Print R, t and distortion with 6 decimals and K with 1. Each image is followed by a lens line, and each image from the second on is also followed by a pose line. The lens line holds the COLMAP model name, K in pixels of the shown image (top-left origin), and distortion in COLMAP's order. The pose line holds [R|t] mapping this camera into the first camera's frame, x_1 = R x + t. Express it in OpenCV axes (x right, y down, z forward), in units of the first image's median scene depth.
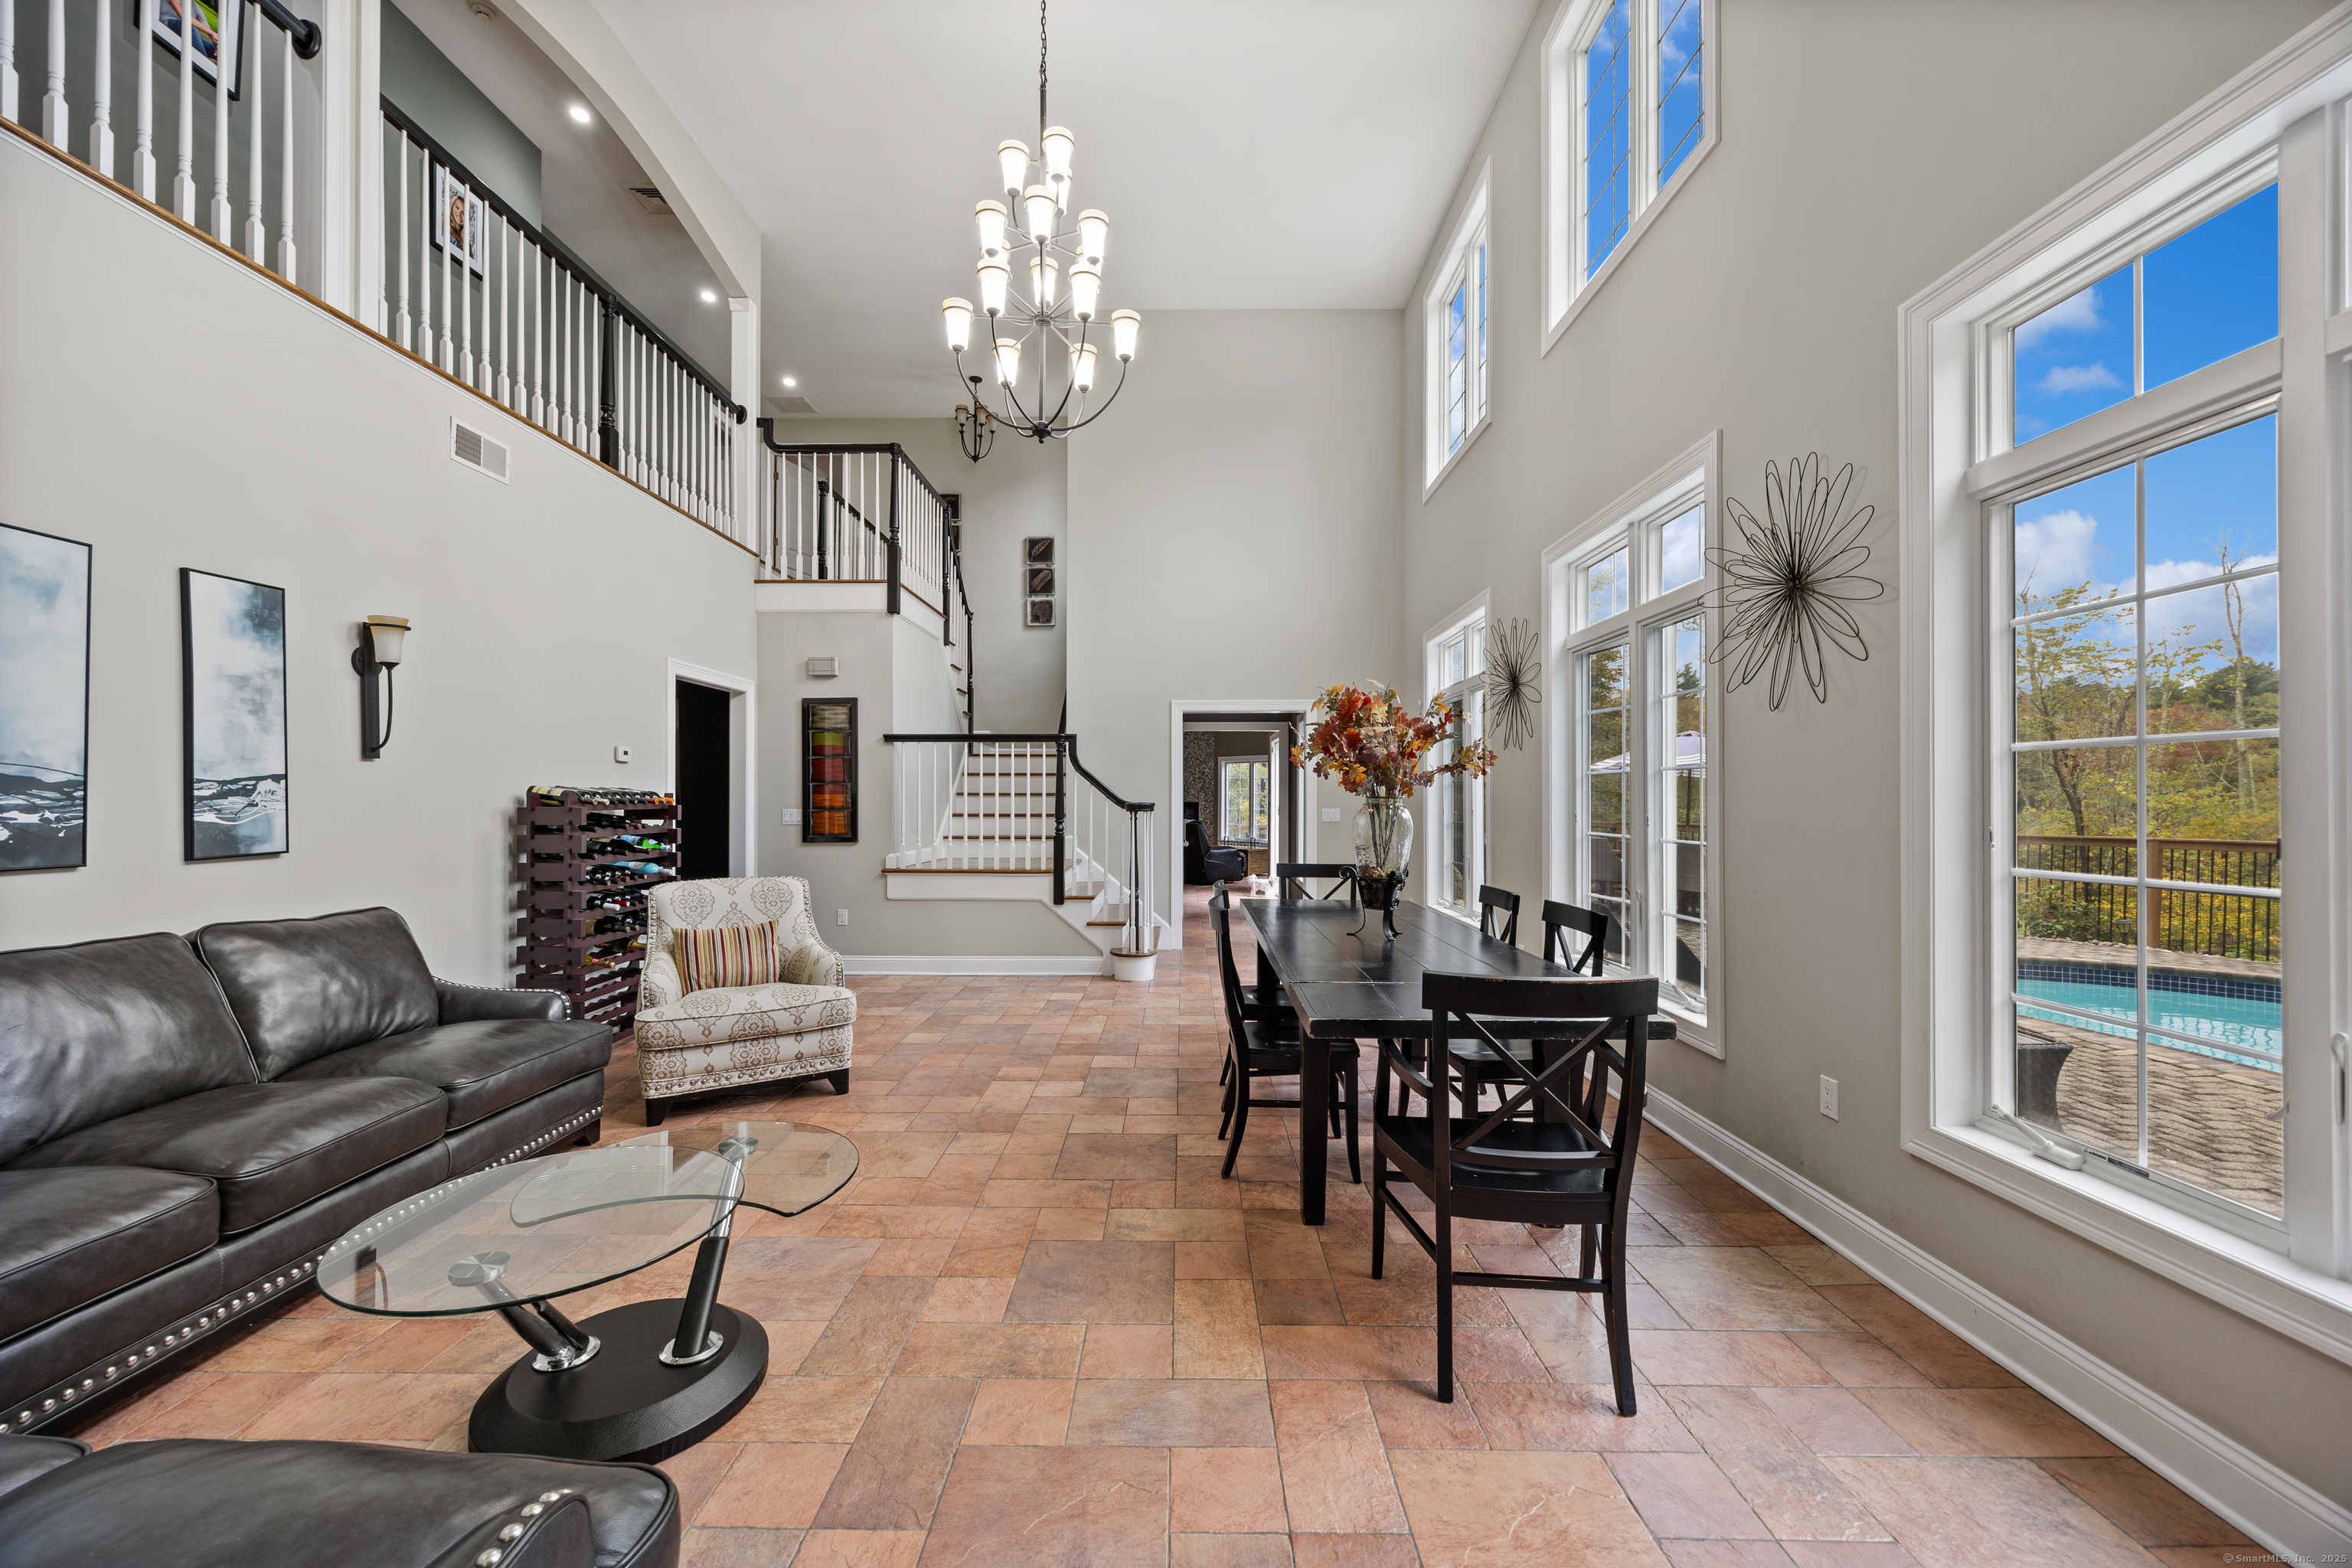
lens RADIAL K [[942.8, 0, 1172.2], [0, 942.8, 795.3], [0, 0, 1]] dist [-0.001051, 0.000034]
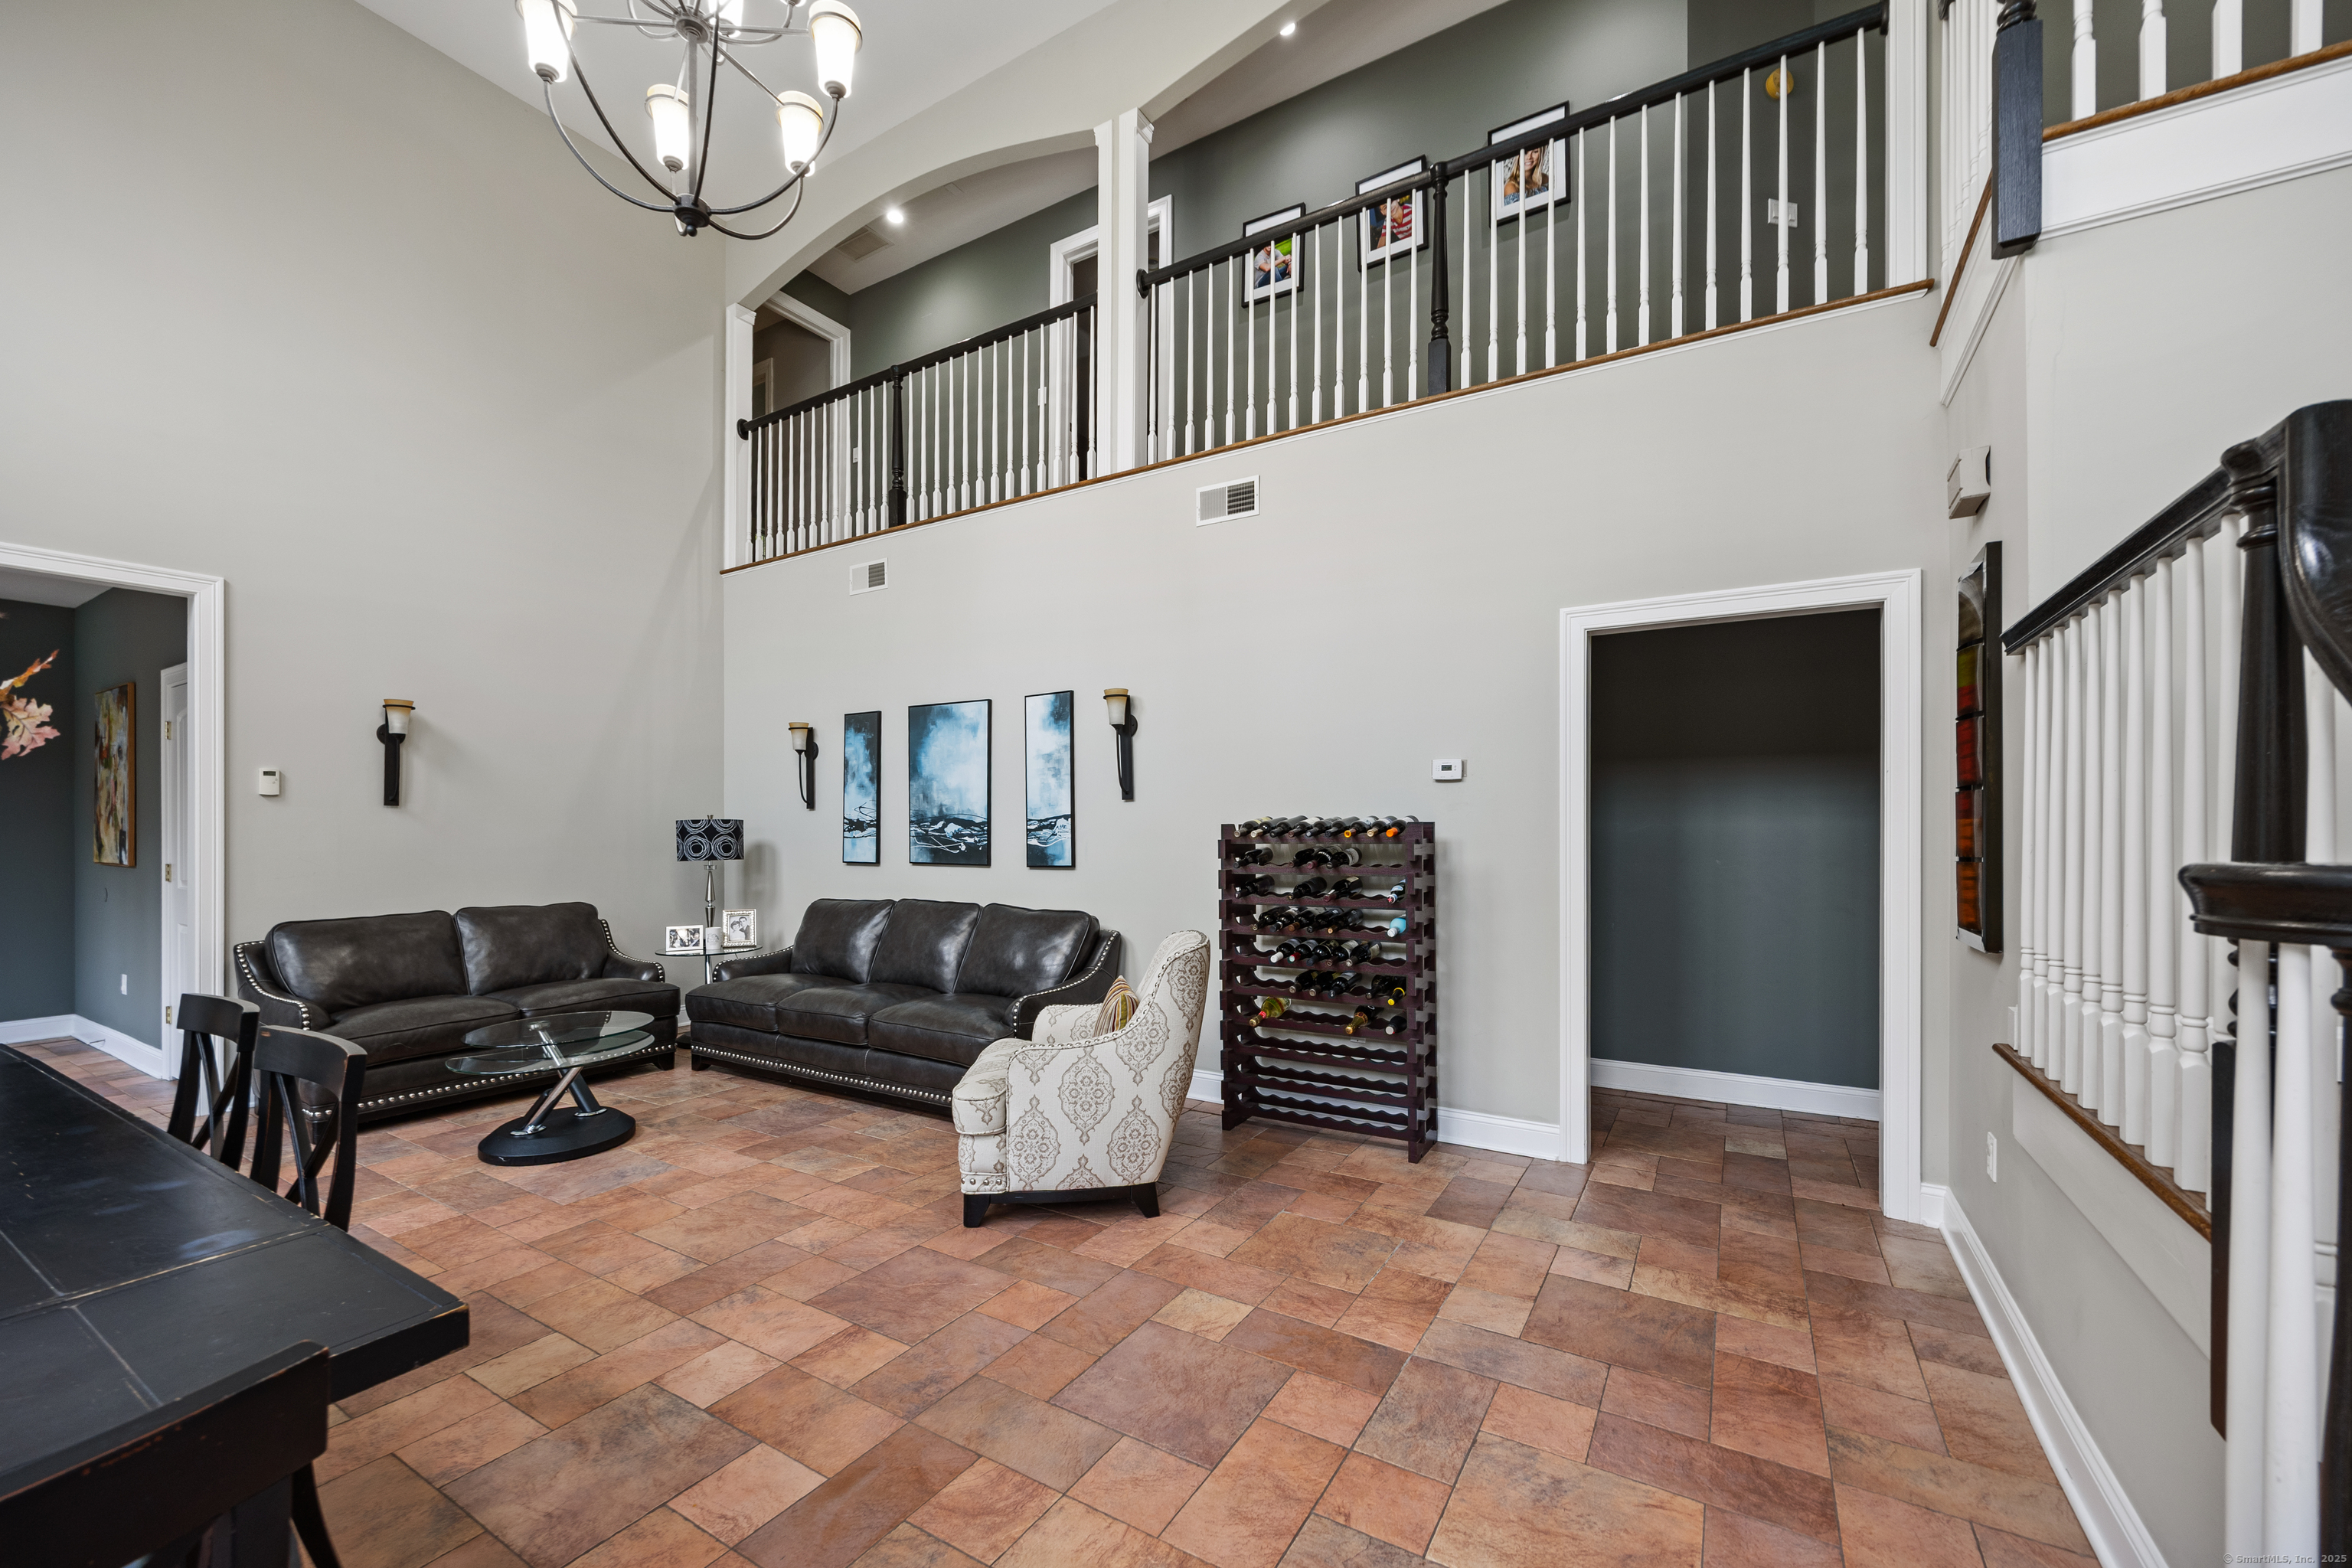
lens RADIAL K [[942.8, 0, 1156.4], [0, 942.8, 826.9], [0, 0, 1]] dist [-0.001051, 0.000034]
pose [[-0.522167, -0.006162, -0.852821, 0.264720], [0.001922, 0.999963, -0.008402, 0.010833], [0.852841, -0.006026, -0.522136, 1.913046]]
